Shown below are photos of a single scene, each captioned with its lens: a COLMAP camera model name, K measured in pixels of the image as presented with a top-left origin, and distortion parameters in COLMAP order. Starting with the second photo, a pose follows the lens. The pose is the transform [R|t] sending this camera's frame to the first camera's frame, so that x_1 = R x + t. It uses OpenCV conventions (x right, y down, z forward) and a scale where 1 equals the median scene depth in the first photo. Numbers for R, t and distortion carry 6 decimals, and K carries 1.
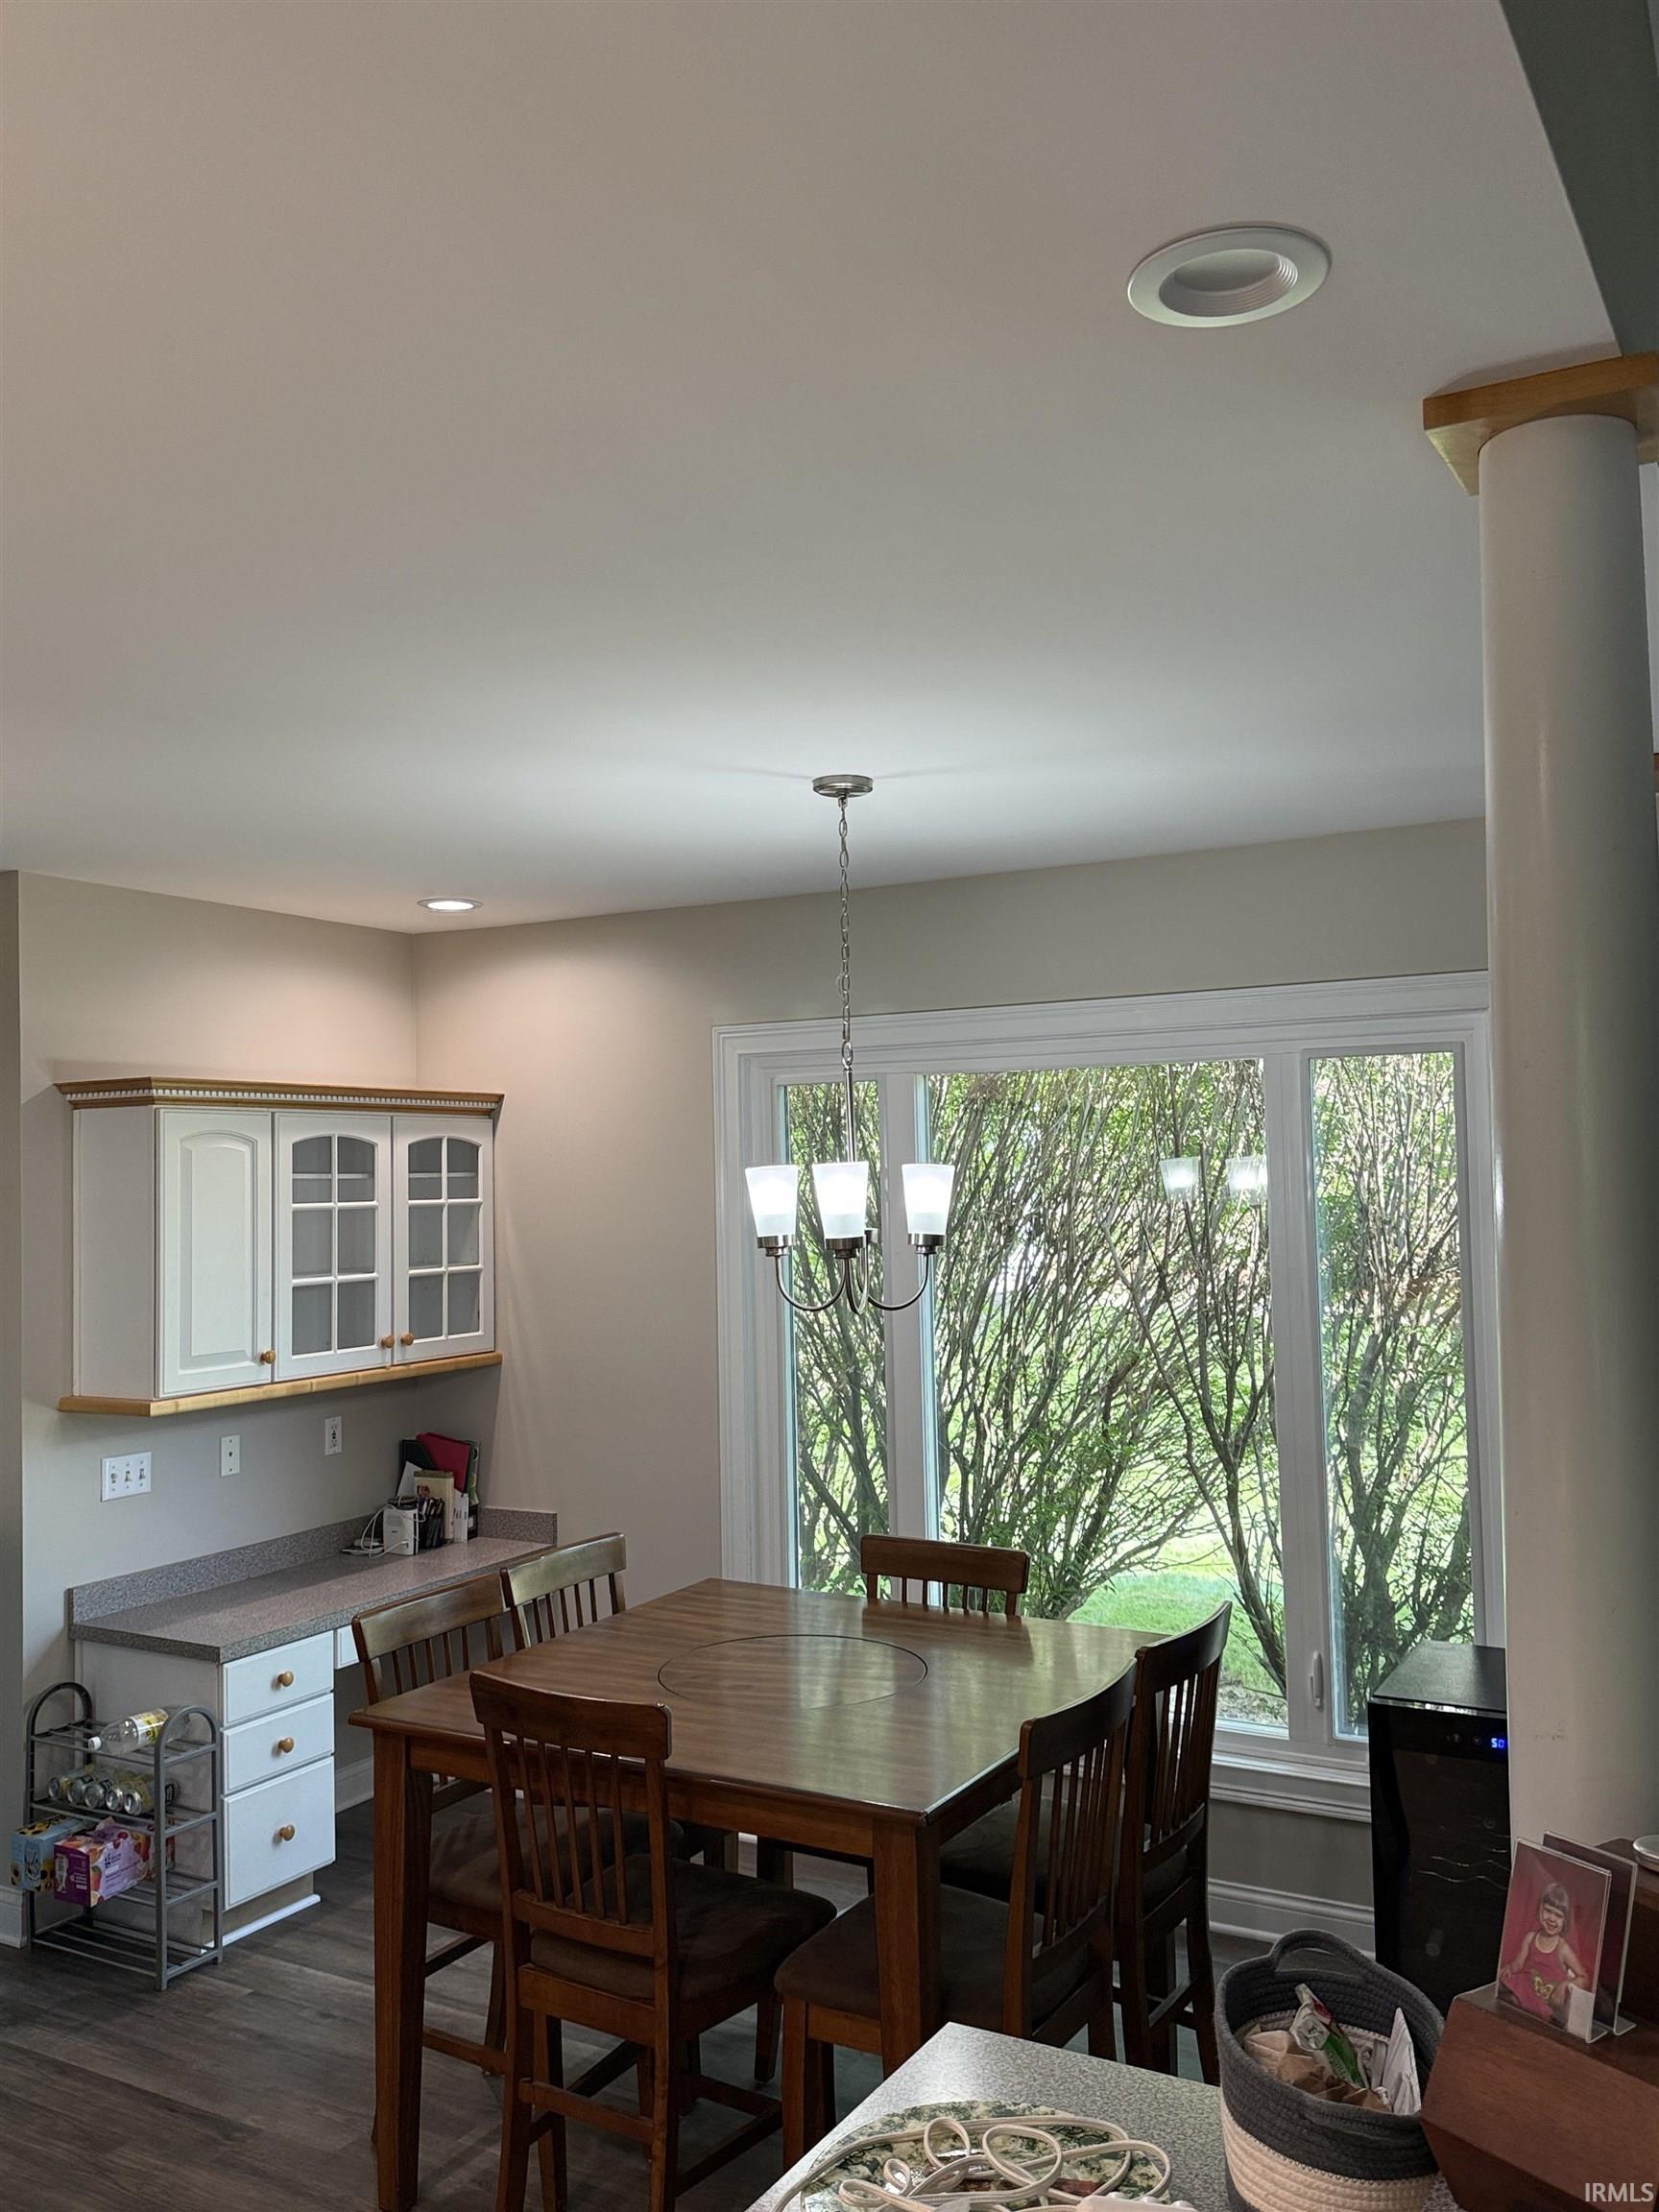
lens RADIAL K [[1789.3, 0, 817.9], [0, 1789.3, 1101.3], [0, 0, 1]] dist [0.164779, -0.287574]
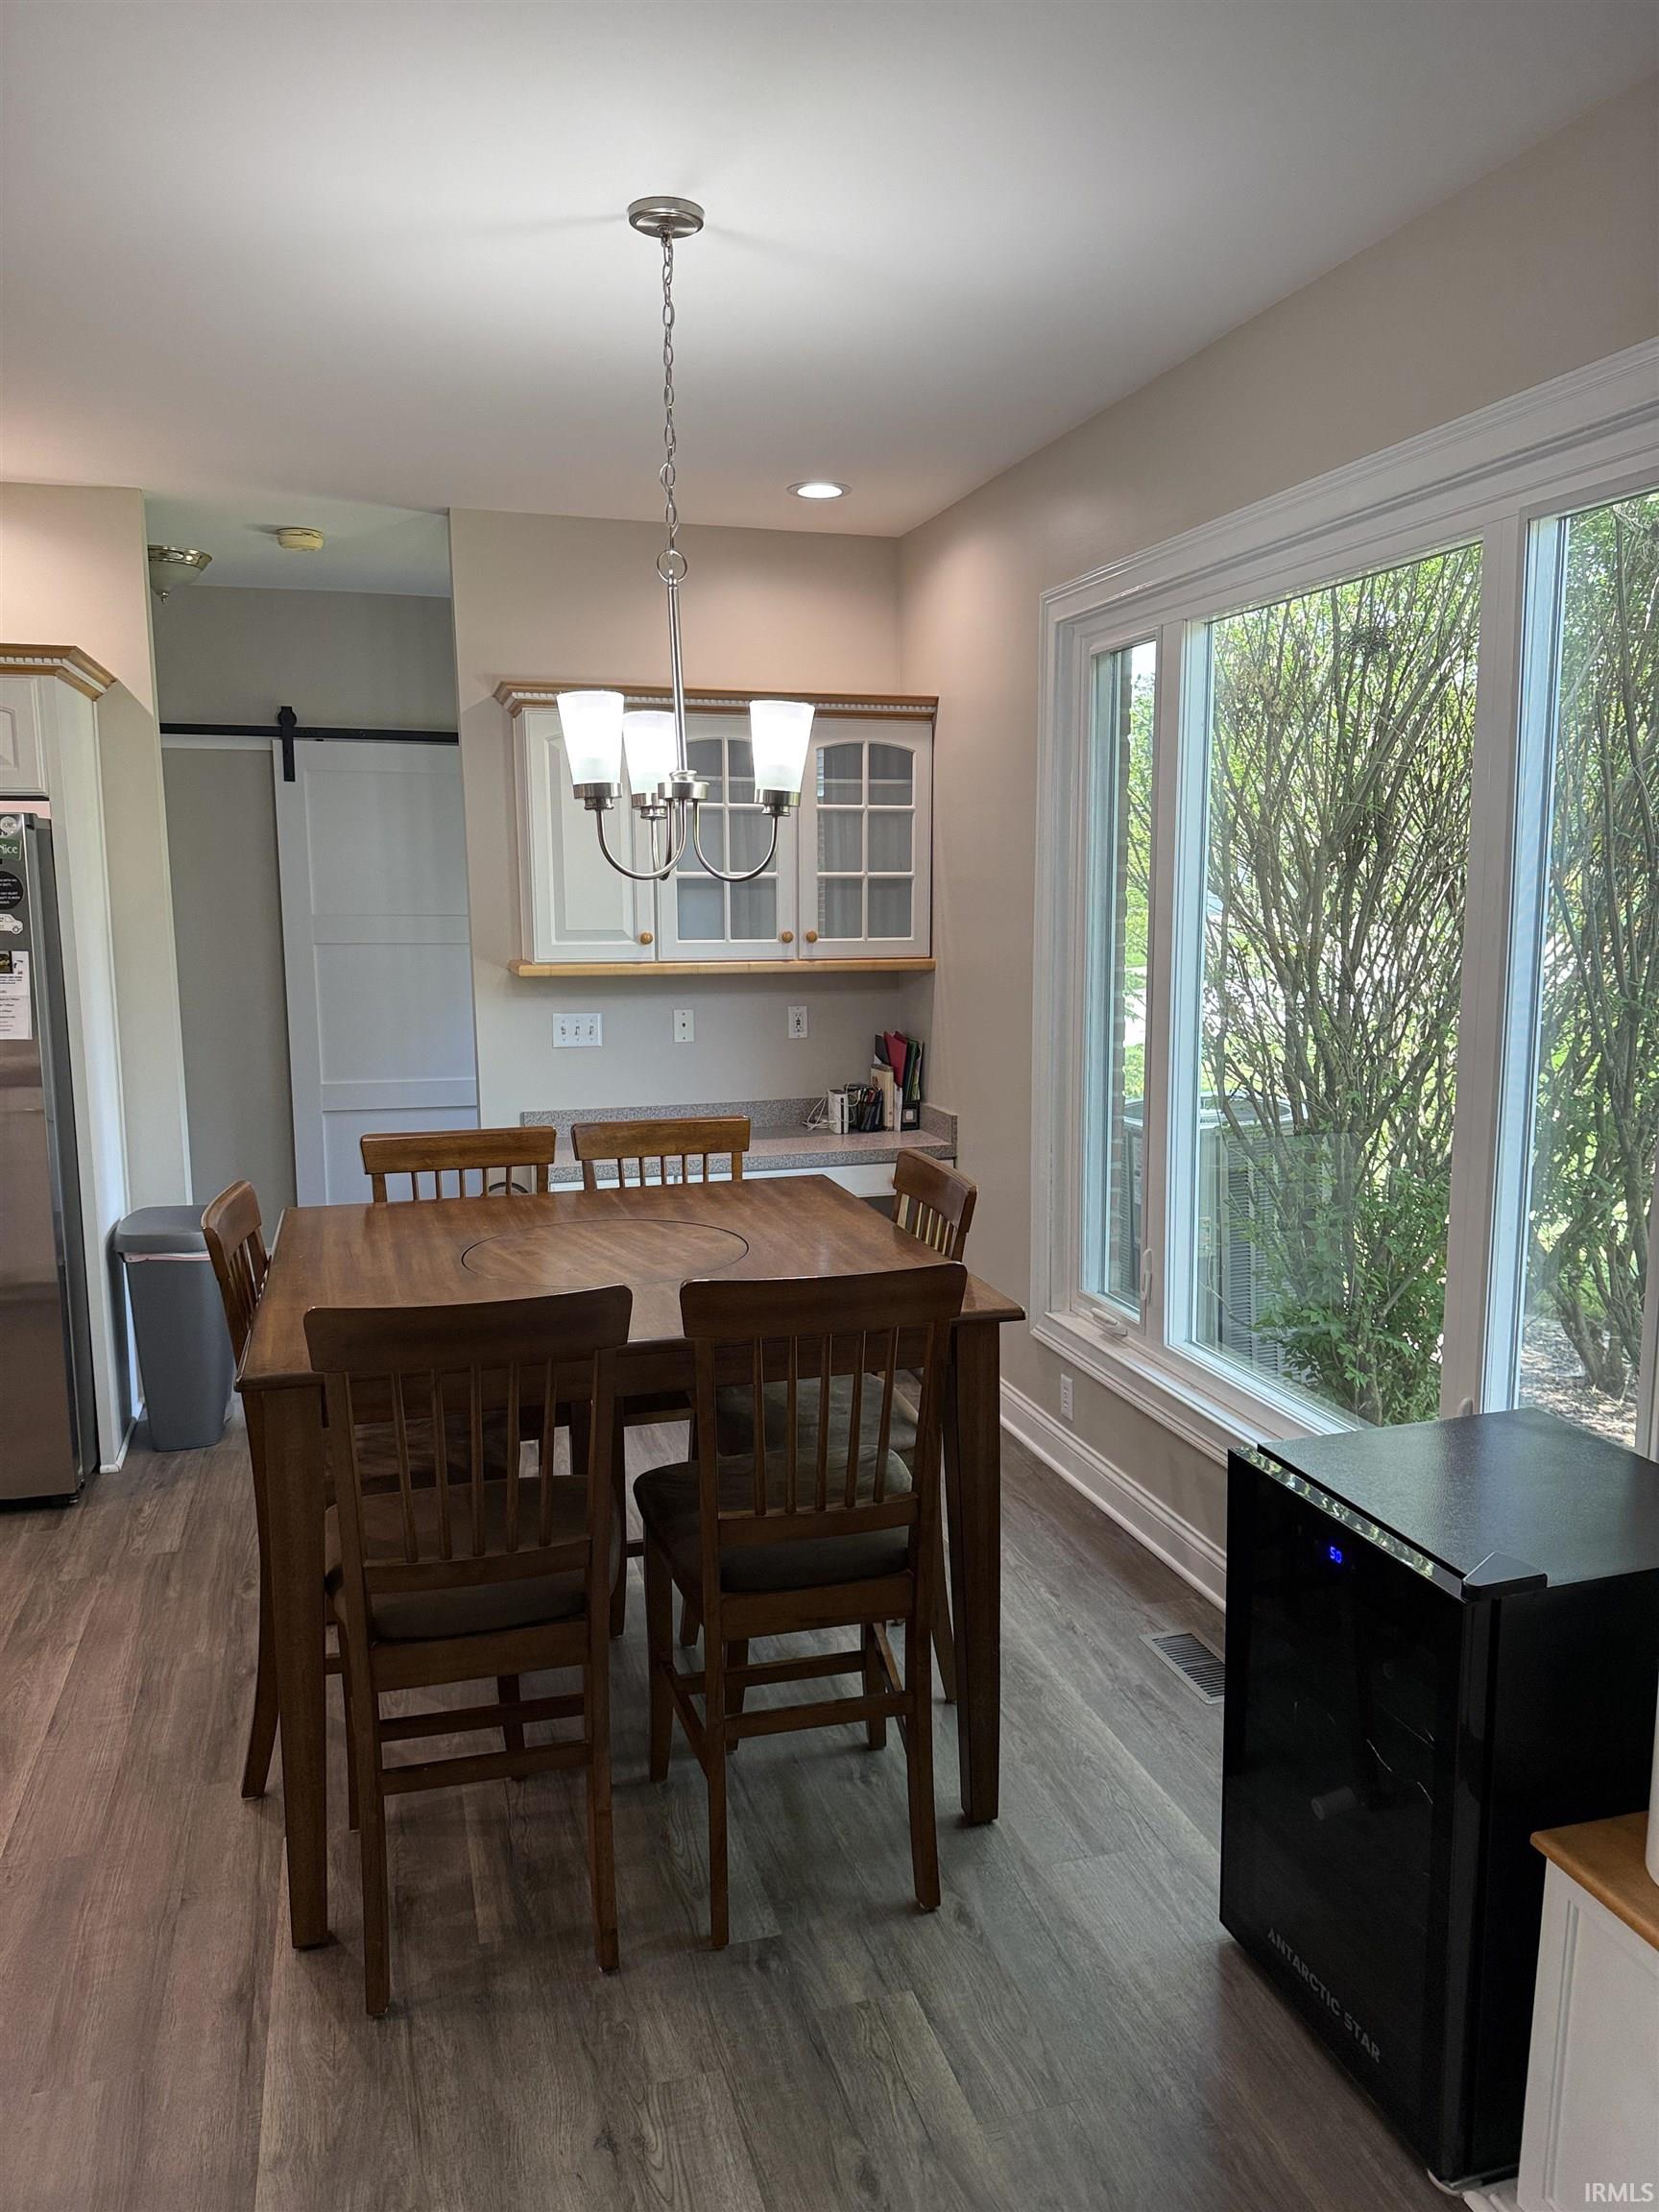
lens RADIAL K [[1547.7, 0, 829.5], [0, 1547.7, 1106.0], [0, 0, 1]] dist [0.134179, -0.207458]
pose [[0.734130, 0.113586, -0.669441, 0.406864], [0.019520, 0.981971, 0.188020, 0.057970], [0.678728, -0.151099, 0.718677, 0.331803]]
